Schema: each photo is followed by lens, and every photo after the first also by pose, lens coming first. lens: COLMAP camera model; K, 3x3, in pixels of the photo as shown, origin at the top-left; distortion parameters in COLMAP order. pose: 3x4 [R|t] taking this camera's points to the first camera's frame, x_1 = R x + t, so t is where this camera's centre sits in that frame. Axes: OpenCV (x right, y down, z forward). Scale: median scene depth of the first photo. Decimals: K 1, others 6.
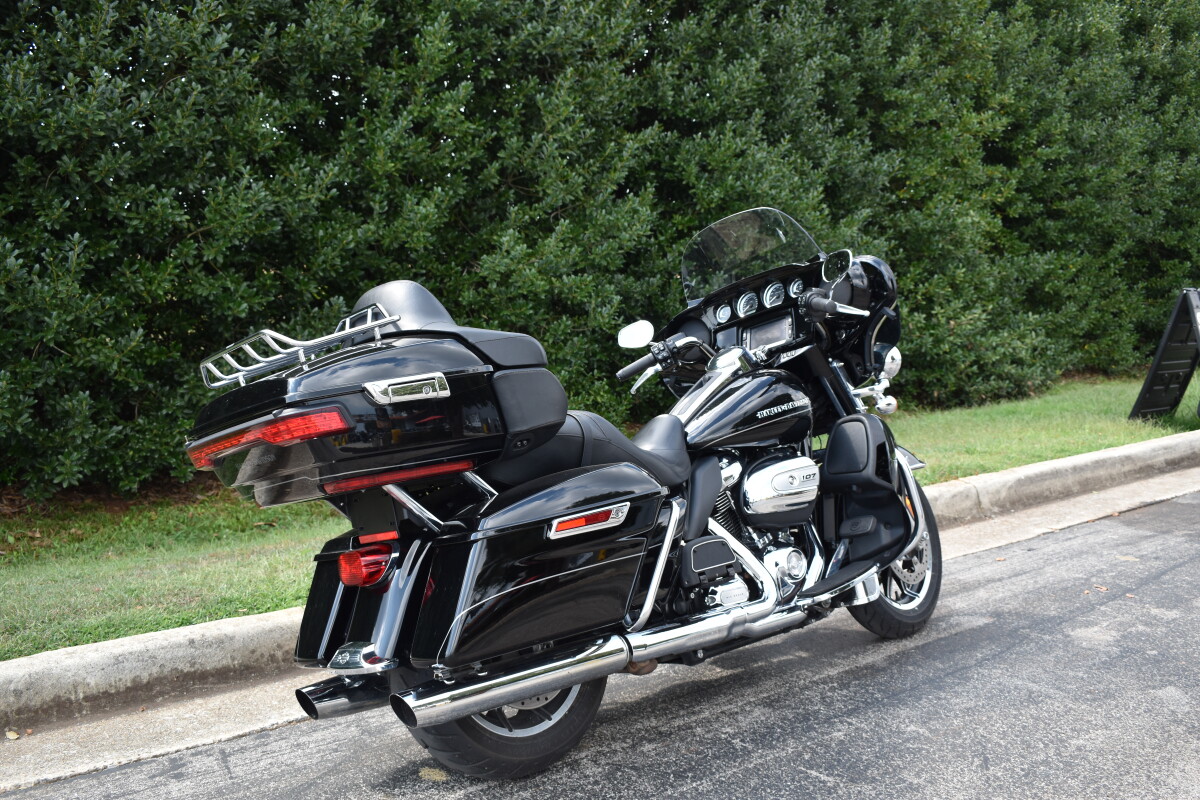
lens RADIAL K [[1245.4, 0, 600.2], [0, 1245.4, 400.0], [0, 0, 1]] dist [-0.071393, 0.000000]
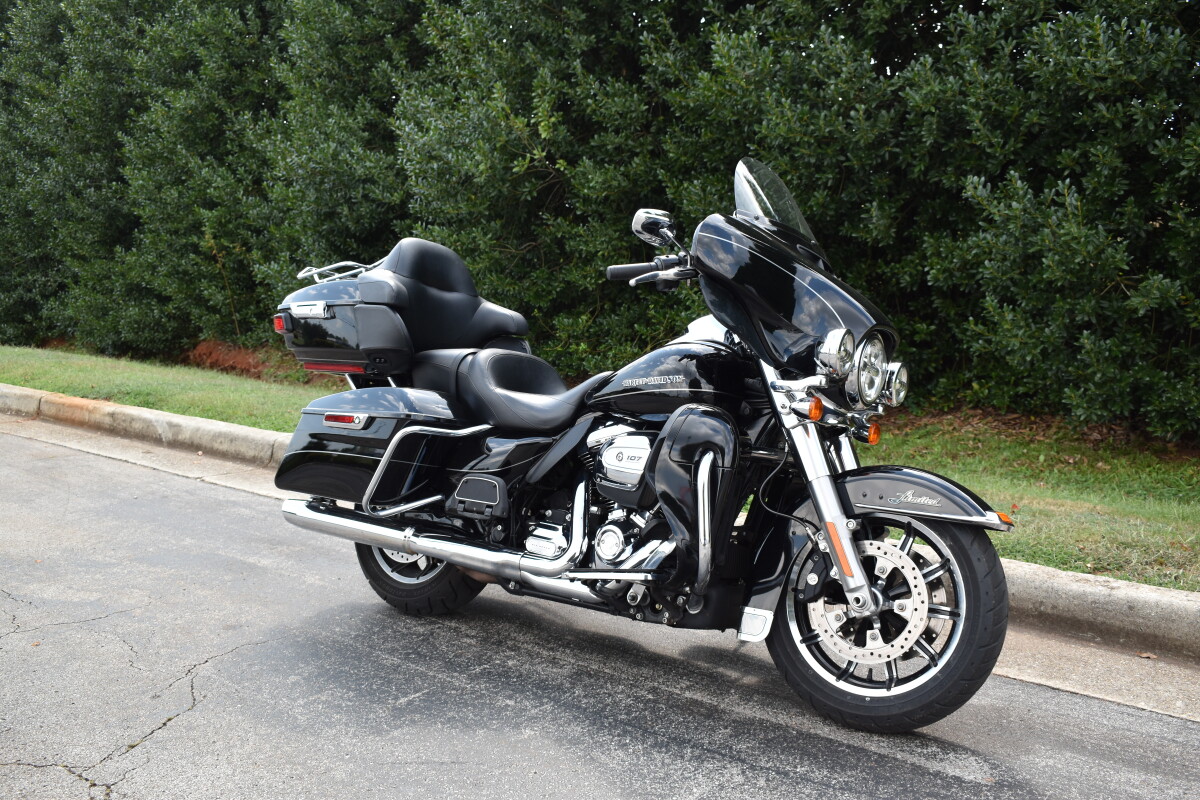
lens RADIAL K [[1245.4, 0, 595.2], [0, 1245.4, 398.1], [0, 0, 1]] dist [-0.071393, 0.000000]
pose [[0.154862, 0.145551, -0.977155, 0.998011], [-0.089333, 0.987099, 0.132874, -0.096106], [0.983889, 0.066715, 0.165866, 0.773654]]
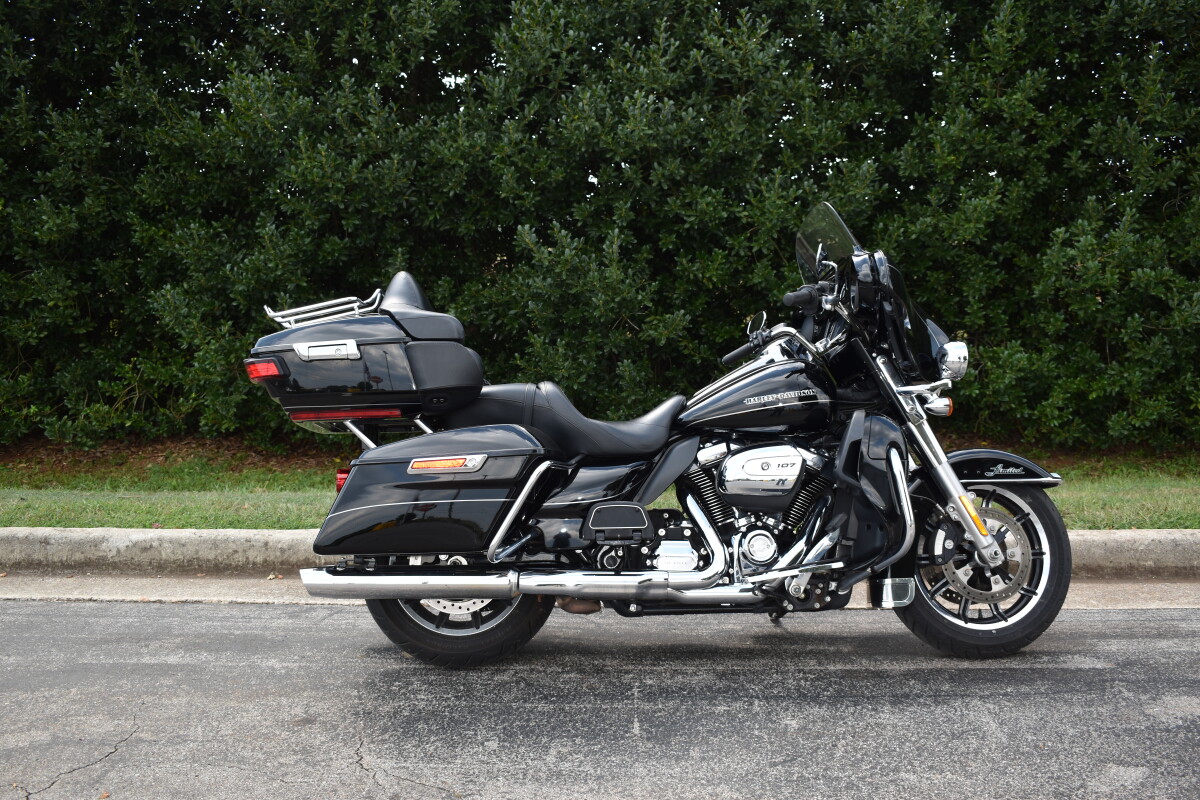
lens RADIAL K [[1245.4, 0, 598.8], [0, 1245.4, 399.8], [0, 0, 1]] dist [-0.071393, 0.000000]
pose [[0.744695, 0.075011, -0.663176, 0.688355], [-0.069332, 0.996983, 0.034913, -0.015977], [0.663794, 0.019980, 0.747649, 0.122243]]
